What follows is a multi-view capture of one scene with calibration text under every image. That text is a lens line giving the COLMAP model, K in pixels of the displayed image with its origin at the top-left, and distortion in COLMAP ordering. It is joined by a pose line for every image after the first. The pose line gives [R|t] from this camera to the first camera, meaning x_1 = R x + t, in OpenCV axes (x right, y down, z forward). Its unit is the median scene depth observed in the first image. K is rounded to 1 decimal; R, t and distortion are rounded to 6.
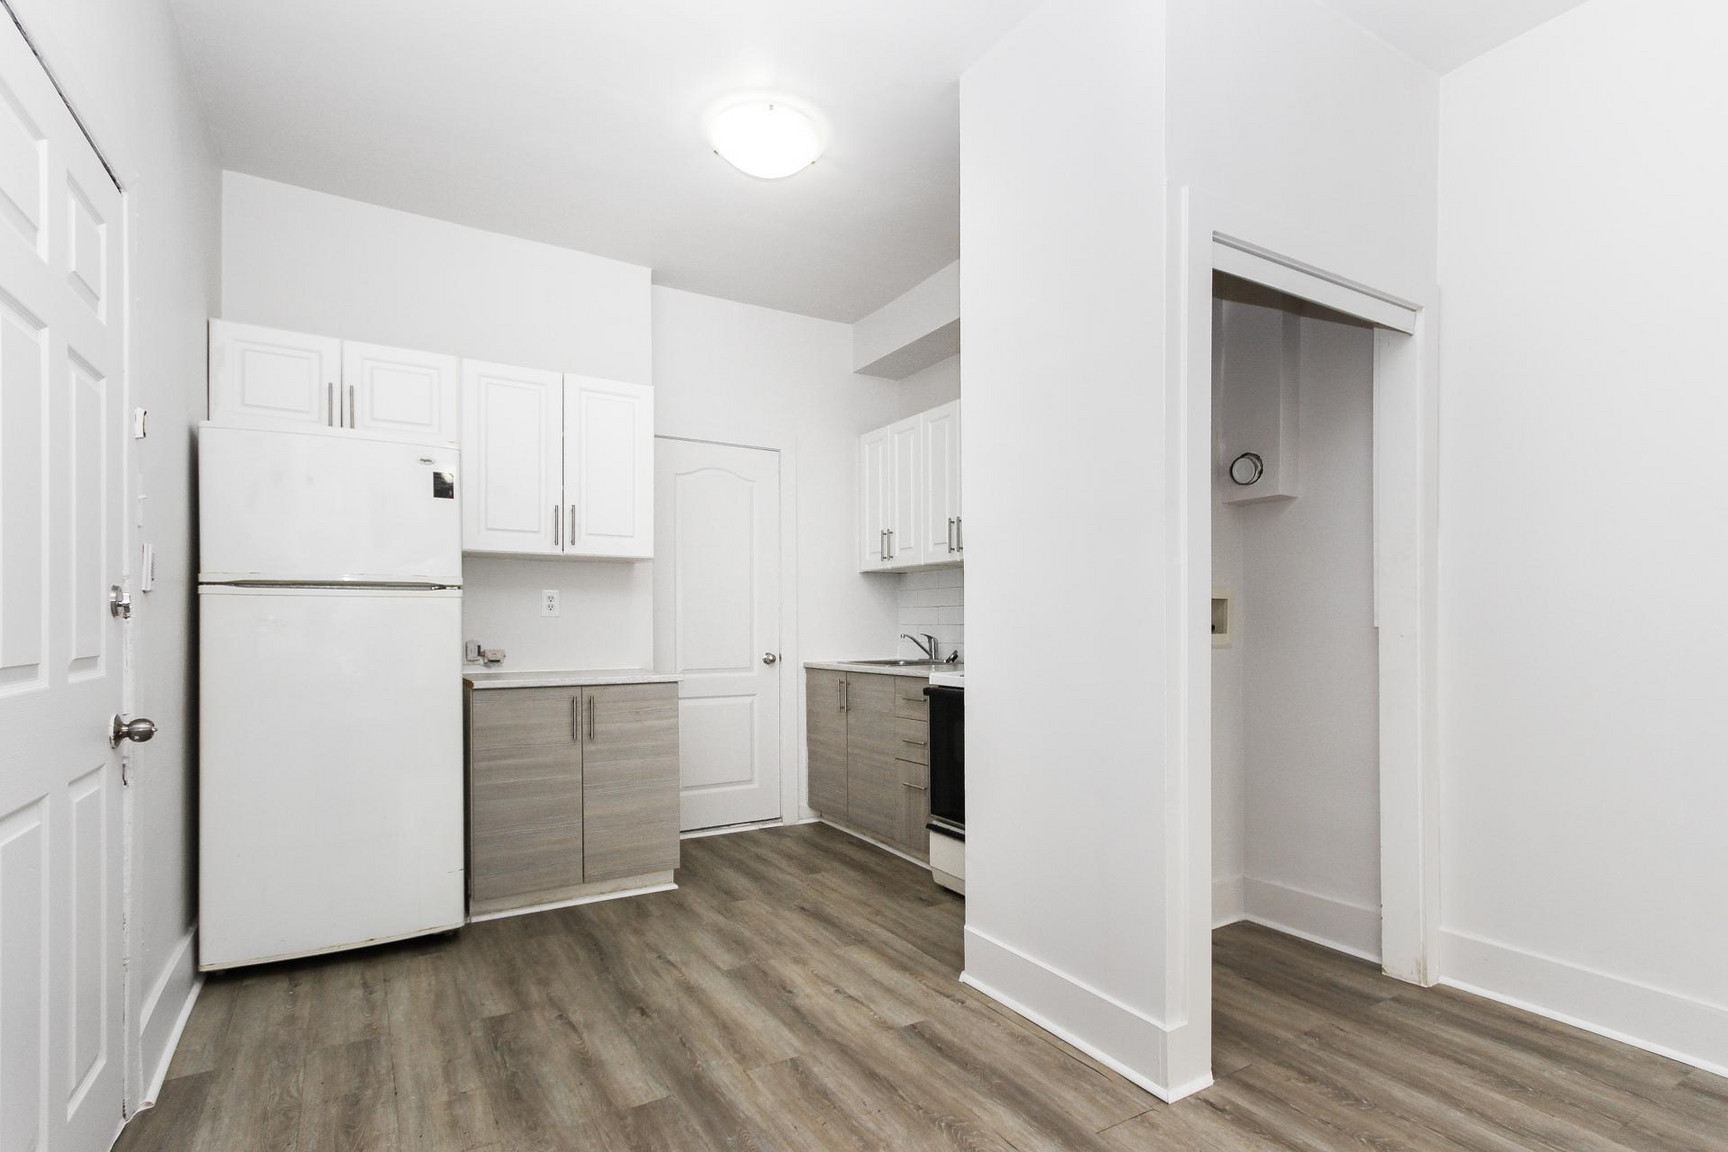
lens RADIAL K [[828.6, 0, 891.1], [0, 828.6, 629.5], [0, 0, 1]] dist [0.002195, 0.001126]
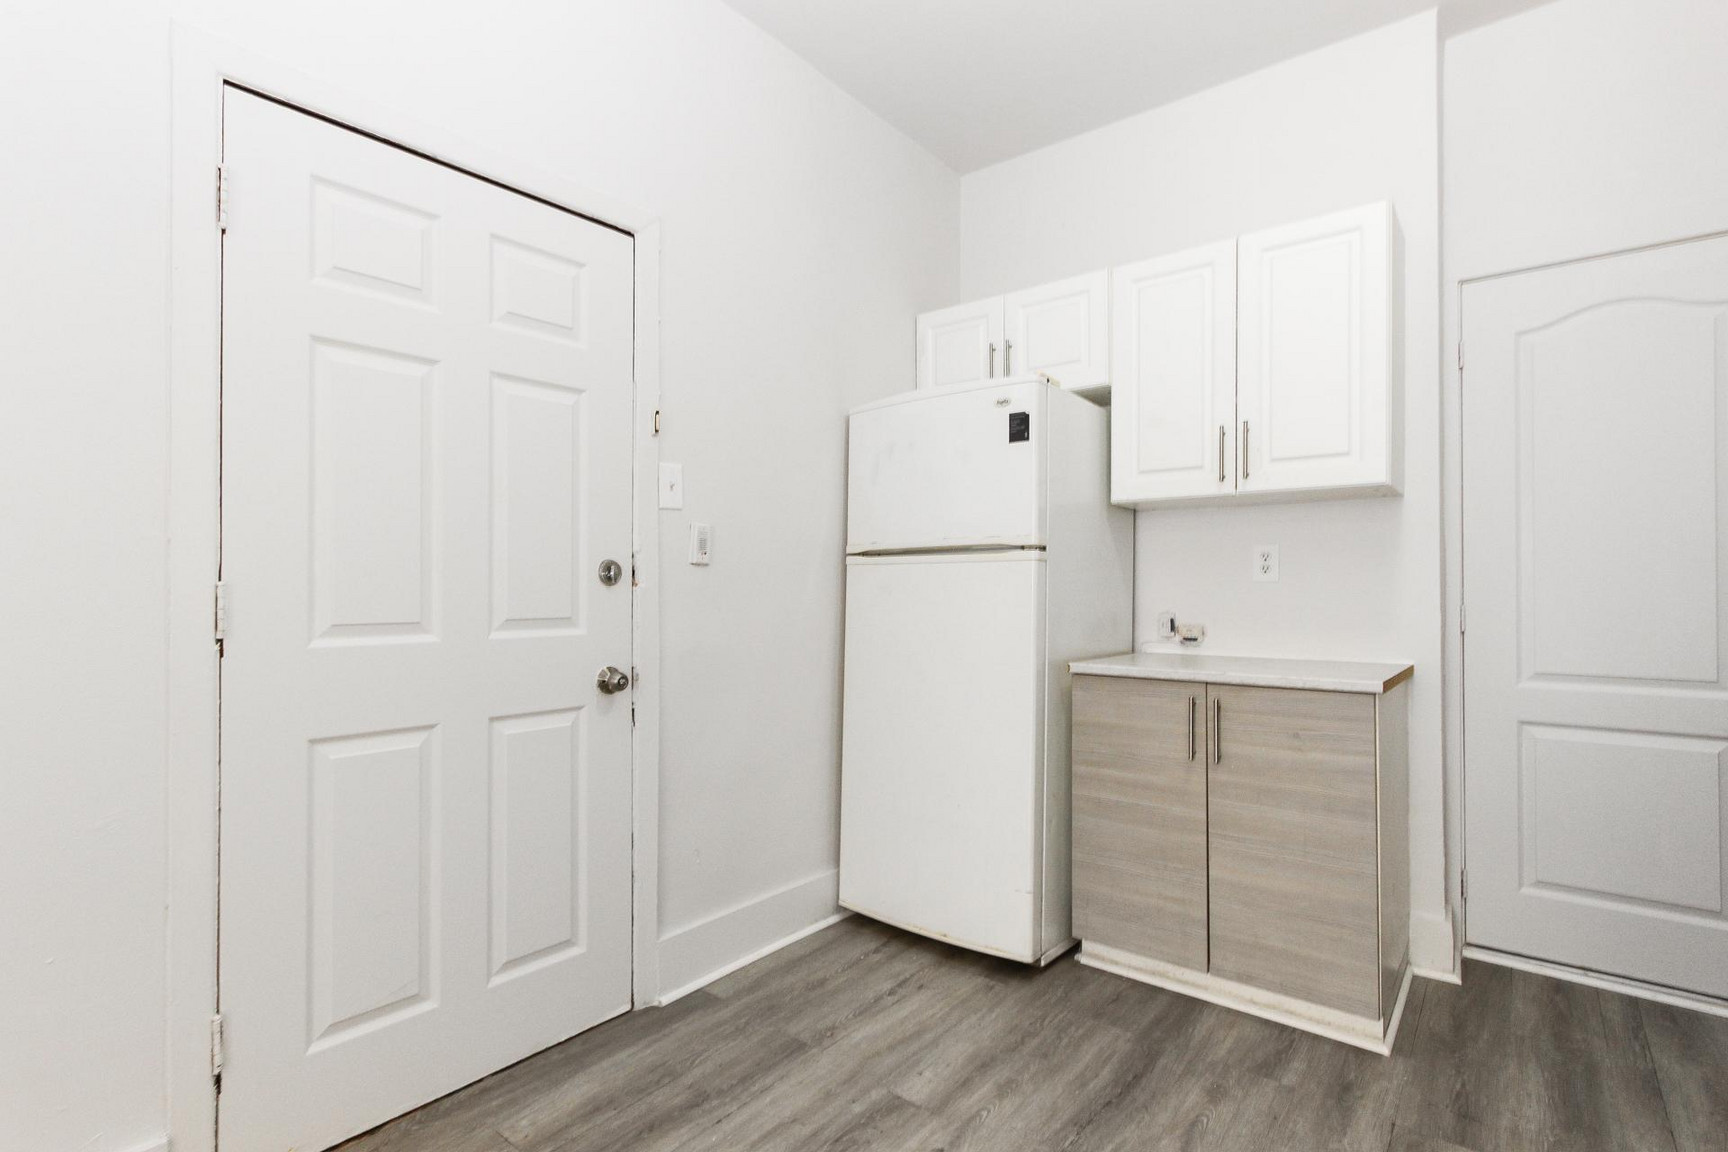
lens RADIAL K [[828.6, 0, 867.8], [0, 828.6, 585.4], [0, 0, 1]] dist [0.002195, 0.001126]
pose [[0.325767, -0.006511, -0.945428, 0.181810], [-0.002911, 0.999965, -0.007889, -0.005756], [0.945446, 0.005323, 0.325737, 0.517953]]
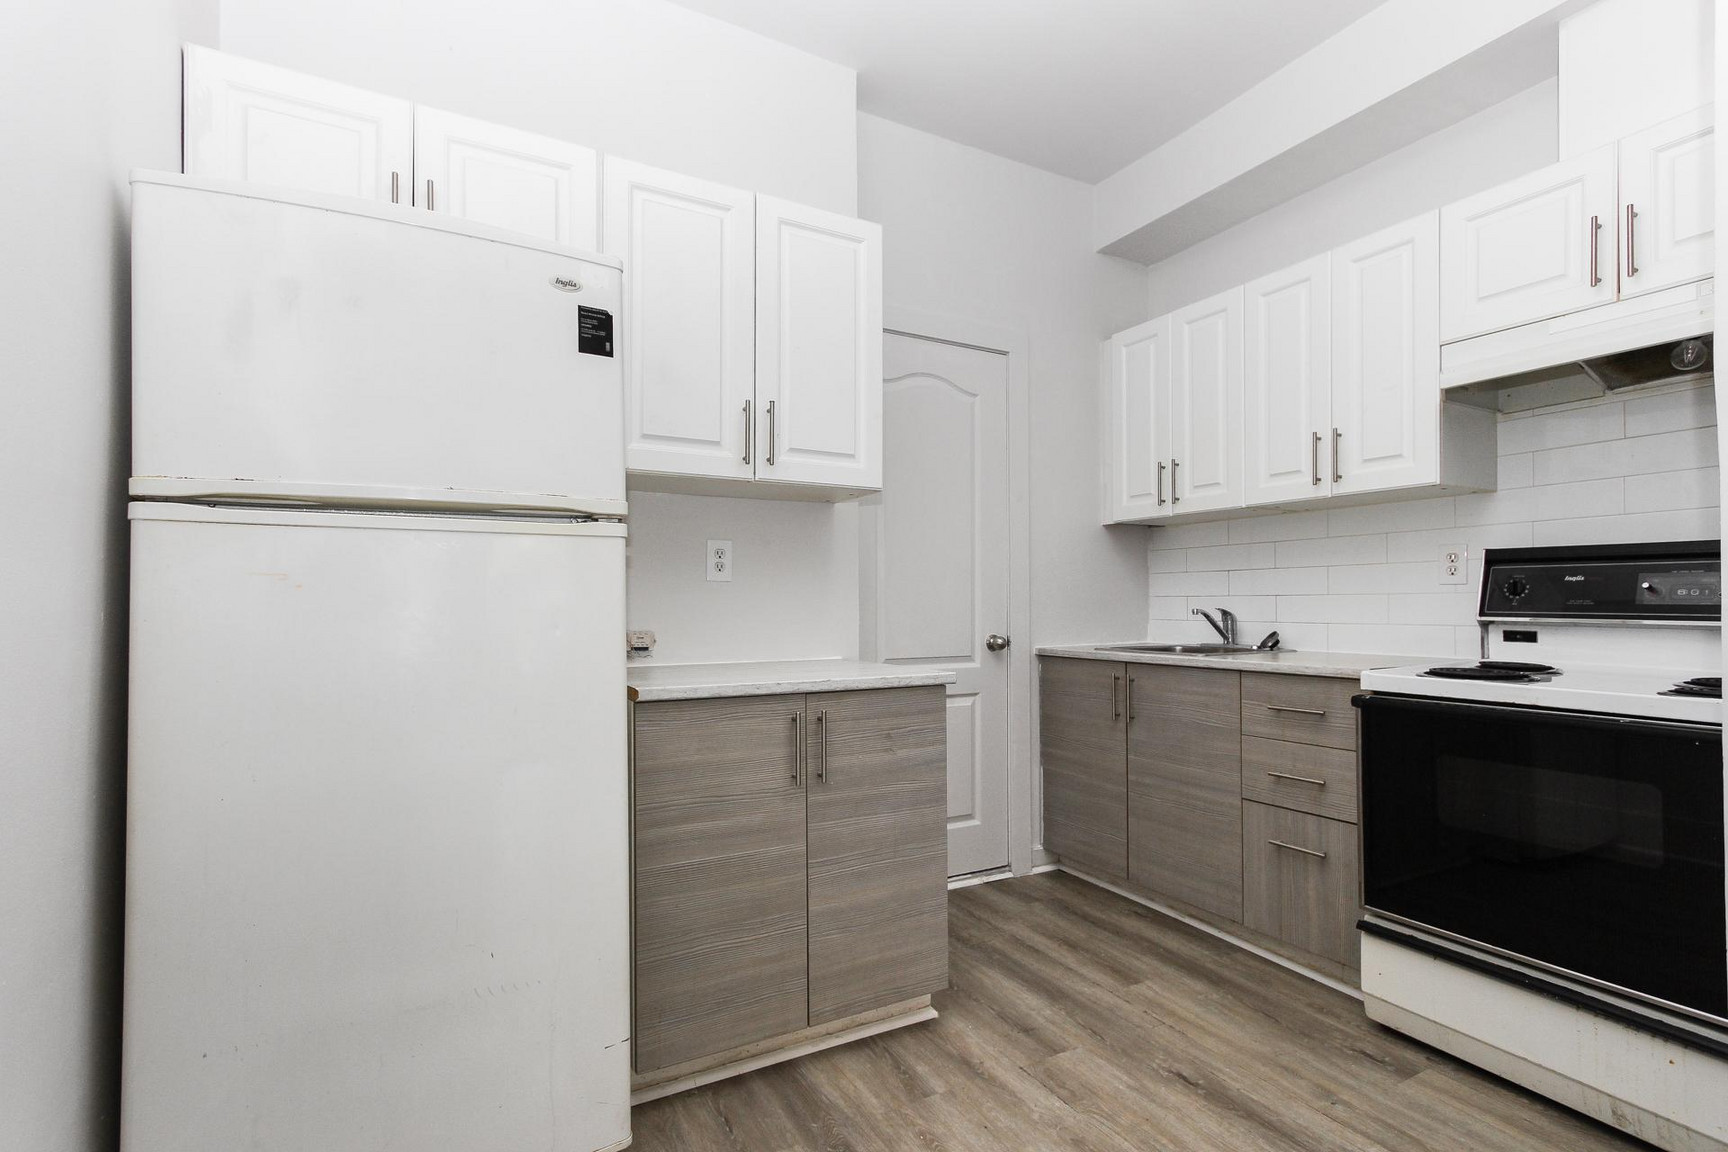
lens RADIAL K [[828.6, 0, 911.8], [0, 828.6, 601.2], [0, 0, 1]] dist [0.002195, 0.001126]
pose [[0.999372, -0.000096, -0.035442, -0.278490], [-0.000153, 0.999975, -0.007015, 0.006355], [0.035441, 0.007016, 0.999347, 0.412875]]
